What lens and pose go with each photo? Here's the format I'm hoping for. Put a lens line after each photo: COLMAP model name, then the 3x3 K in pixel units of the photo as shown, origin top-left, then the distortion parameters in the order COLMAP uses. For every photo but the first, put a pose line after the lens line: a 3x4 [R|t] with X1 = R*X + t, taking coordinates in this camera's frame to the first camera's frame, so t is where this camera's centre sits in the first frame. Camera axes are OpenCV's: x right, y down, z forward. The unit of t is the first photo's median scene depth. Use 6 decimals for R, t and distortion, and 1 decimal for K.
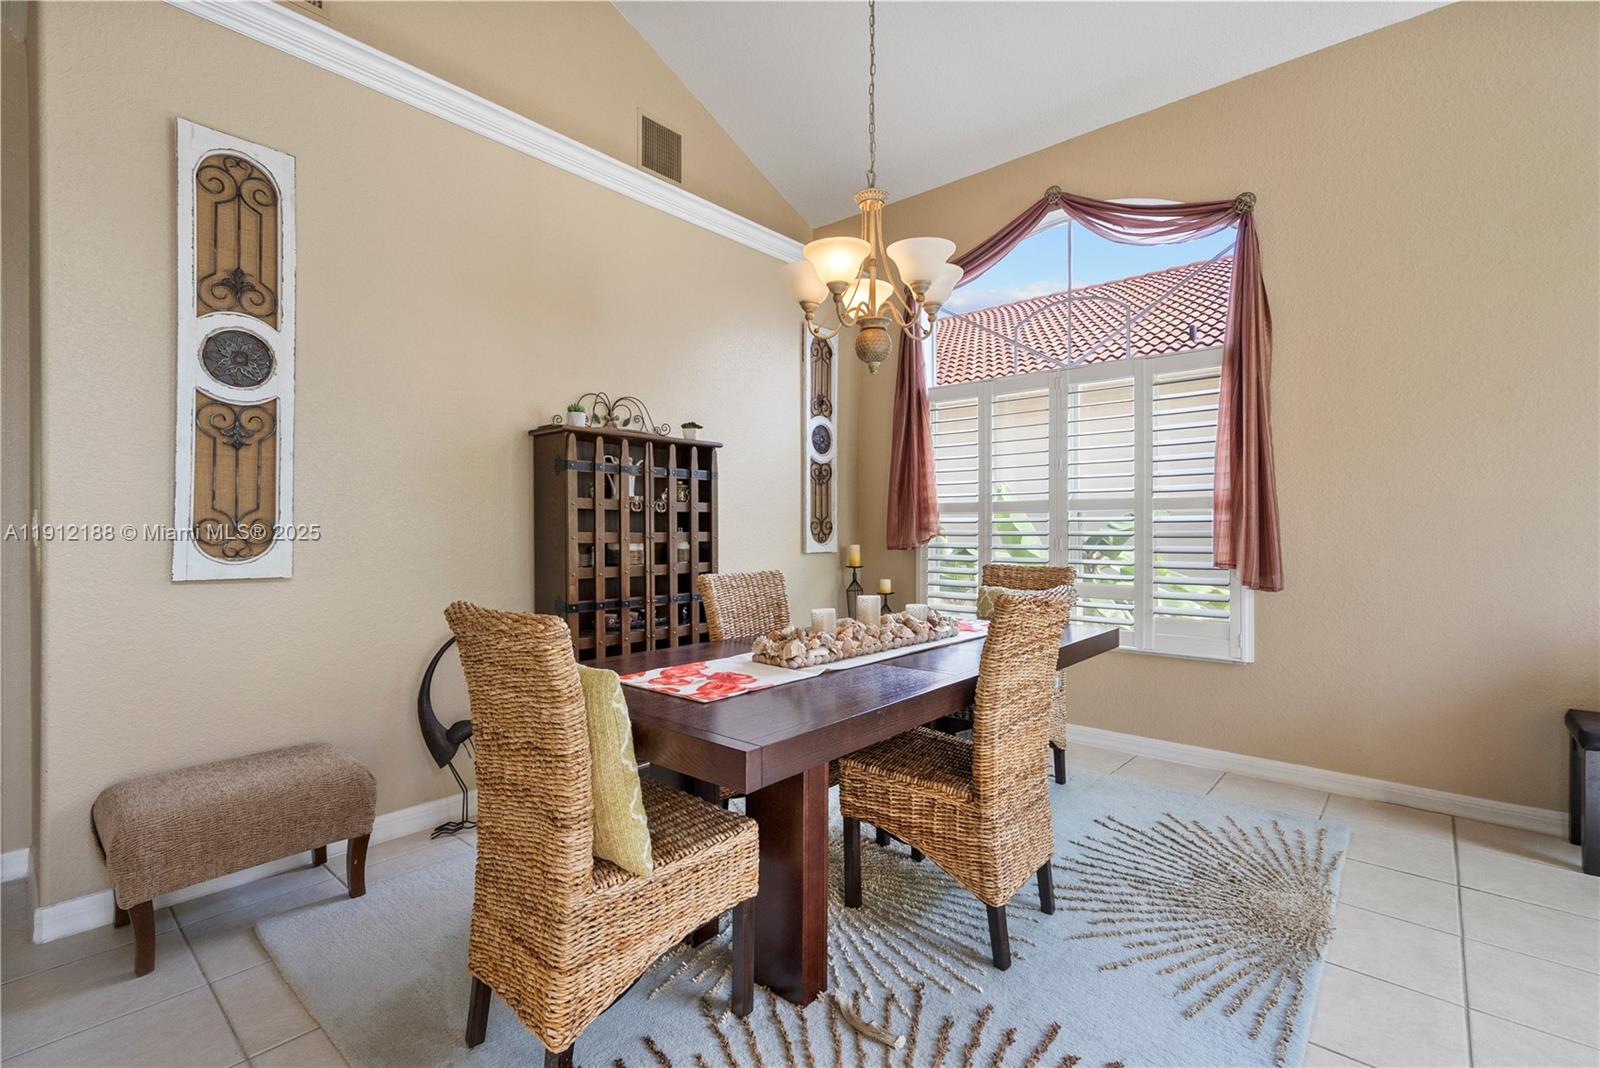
lens RADIAL K [[736.8, 0, 821.1], [0, 736.8, 527.0], [0, 0, 1]] dist [-0.000755, -0.000274]
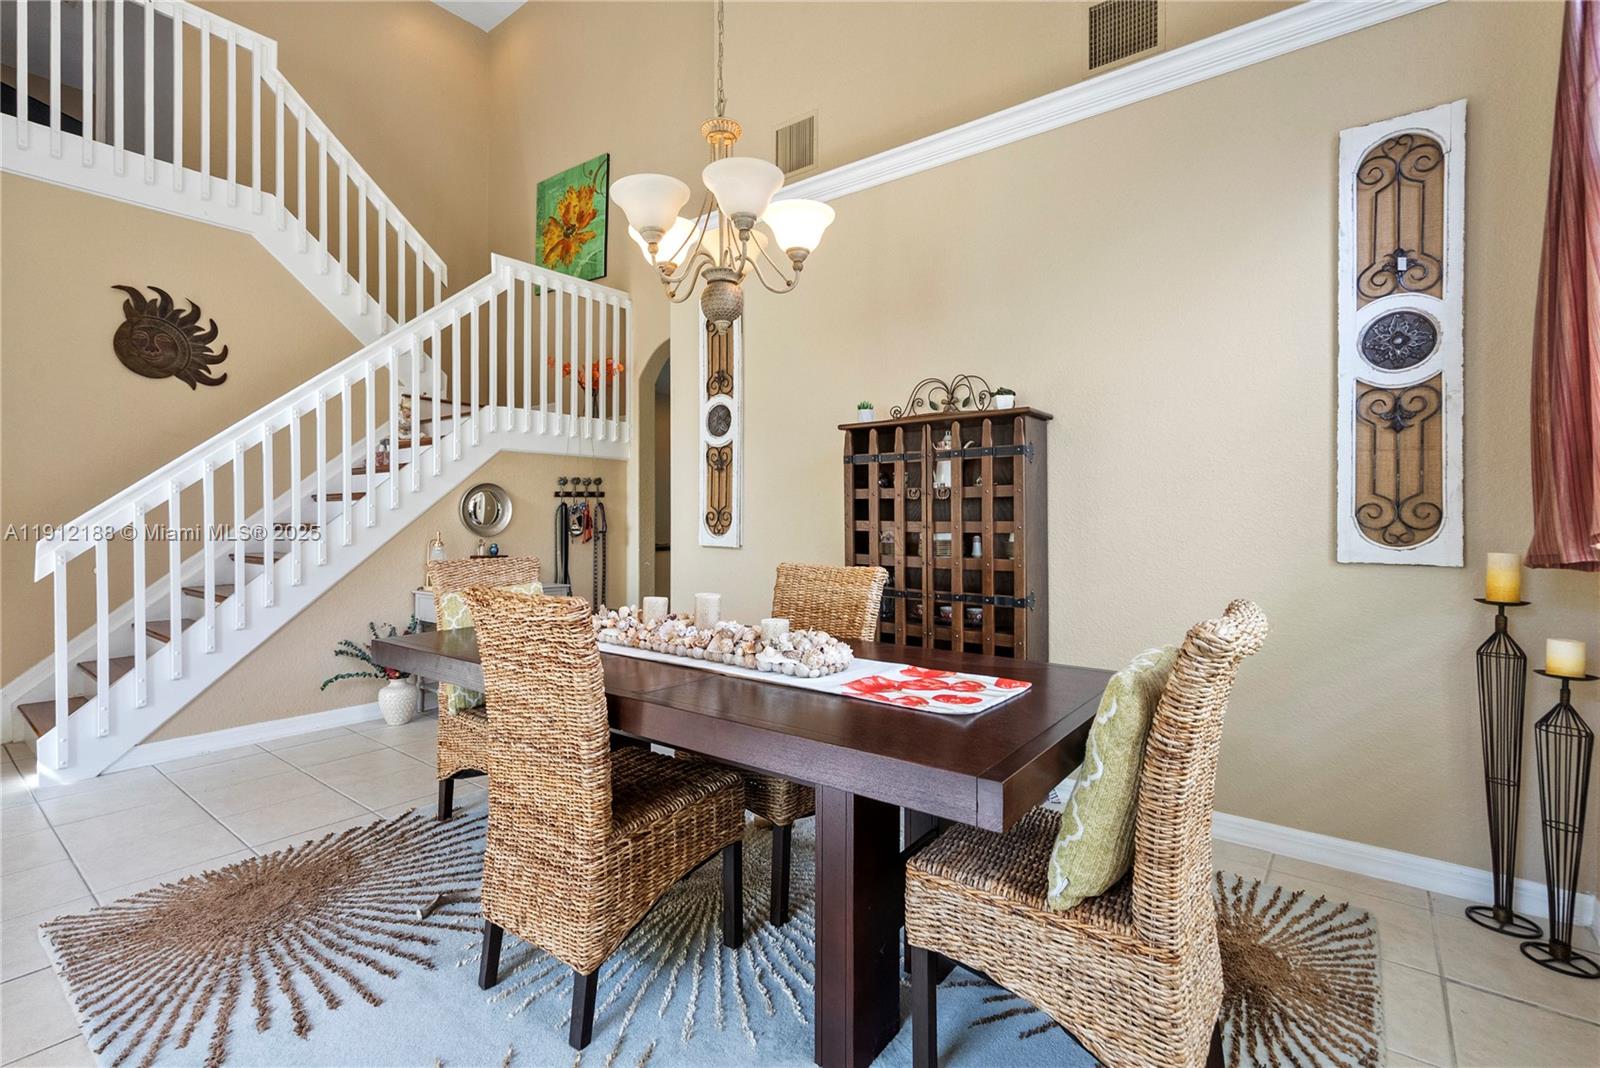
lens RADIAL K [[727.9, 0, 797.5], [0, 727.9, 529.4], [0, 0, 1]] dist [-0.003411, 0.000728]
pose [[0.039614, 0.017957, -0.999054, 0.664904], [0.005172, 0.999821, 0.018175, 0.000981], [0.999202, -0.005887, 0.039514, 0.767844]]
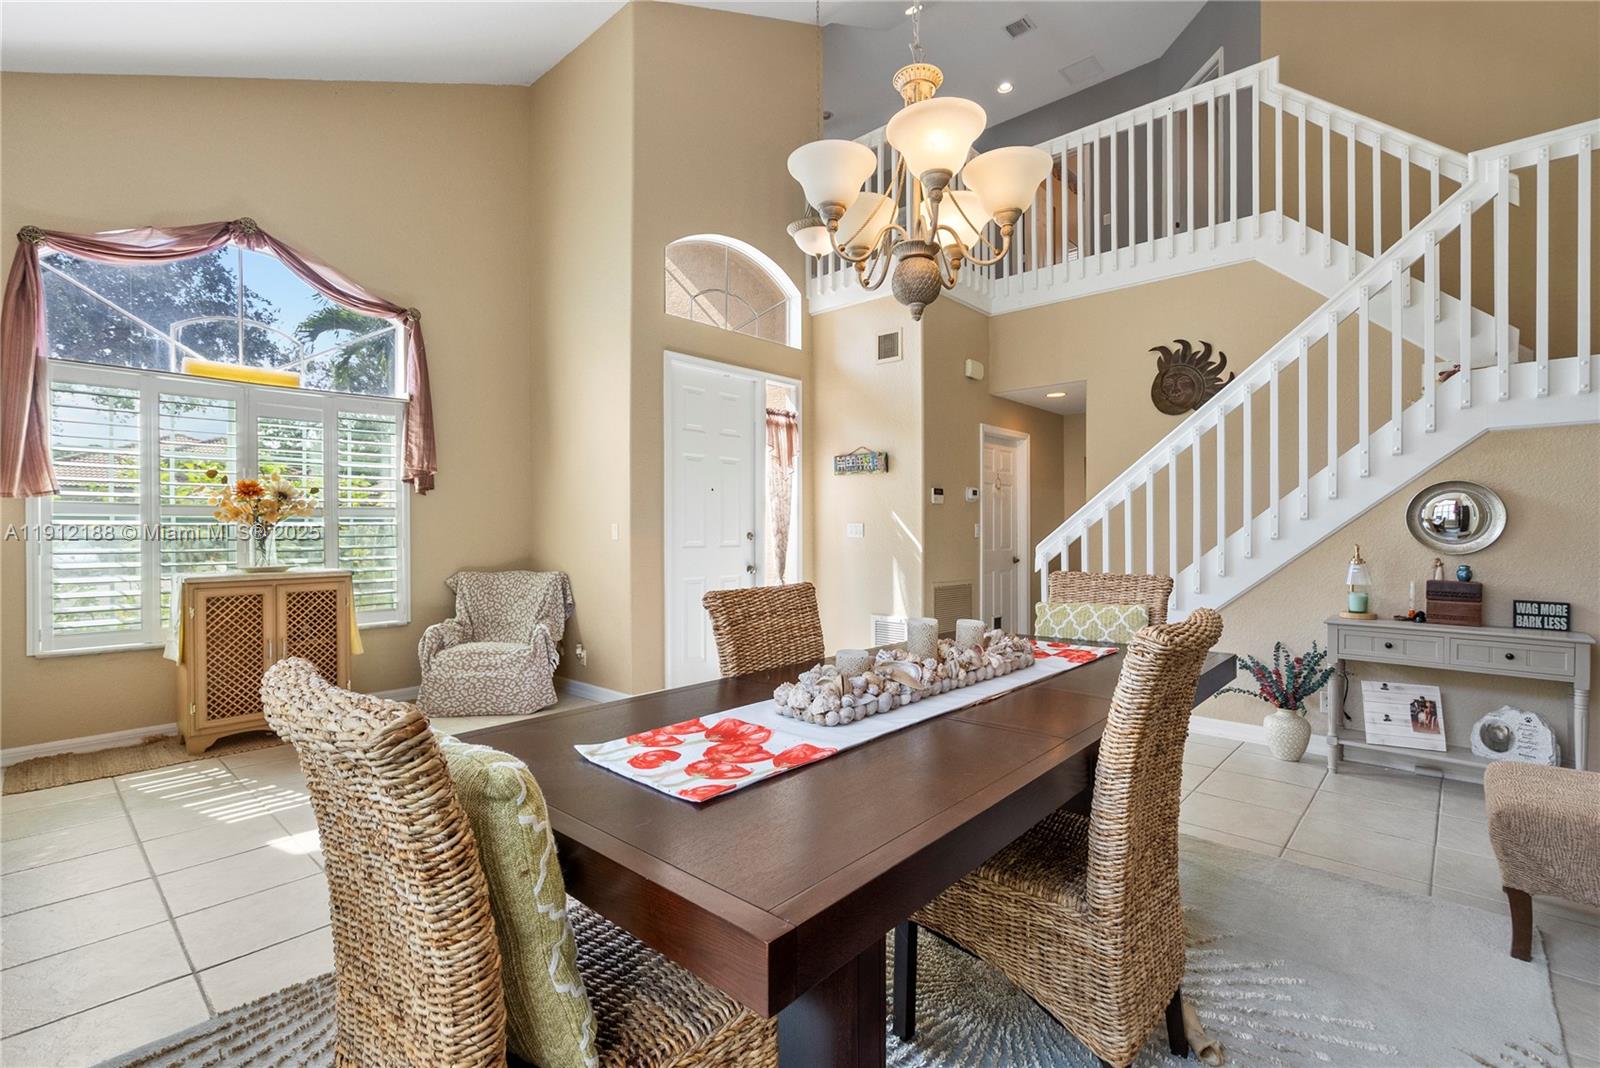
lens RADIAL K [[727.9, 0, 797.5], [0, 727.9, 529.4], [0, 0, 1]] dist [-0.003411, 0.000728]
pose [[-0.999419, 0.006043, 0.033535, 0.116237], [0.005673, 0.999922, -0.011117, 0.007514], [-0.033599, -0.010920, -0.999376, 1.237649]]
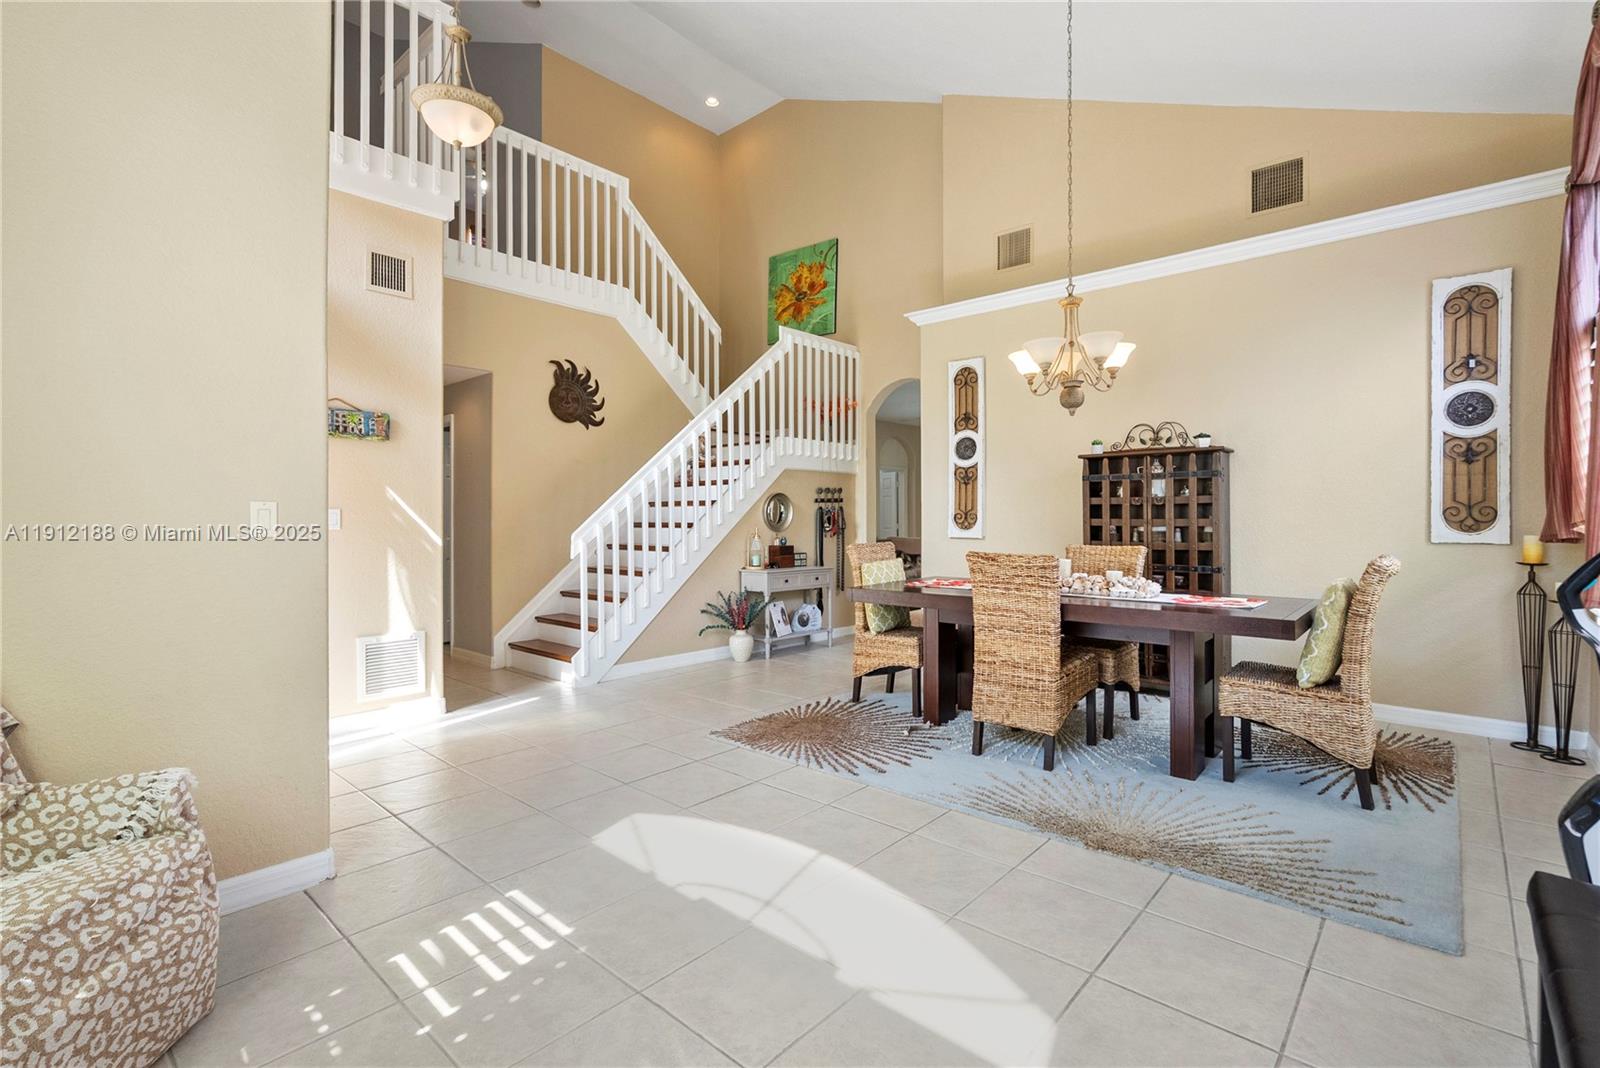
lens RADIAL K [[730.7, 0, 798.8], [0, 730.7, 532.7], [0, 0, 1]] dist [-0.001085, -0.000626]
pose [[-0.028403, 0.022057, -0.999353, 1.173335], [0.009213, 0.999720, 0.021804, -0.002100], [0.999554, -0.008587, -0.028598, 0.344615]]
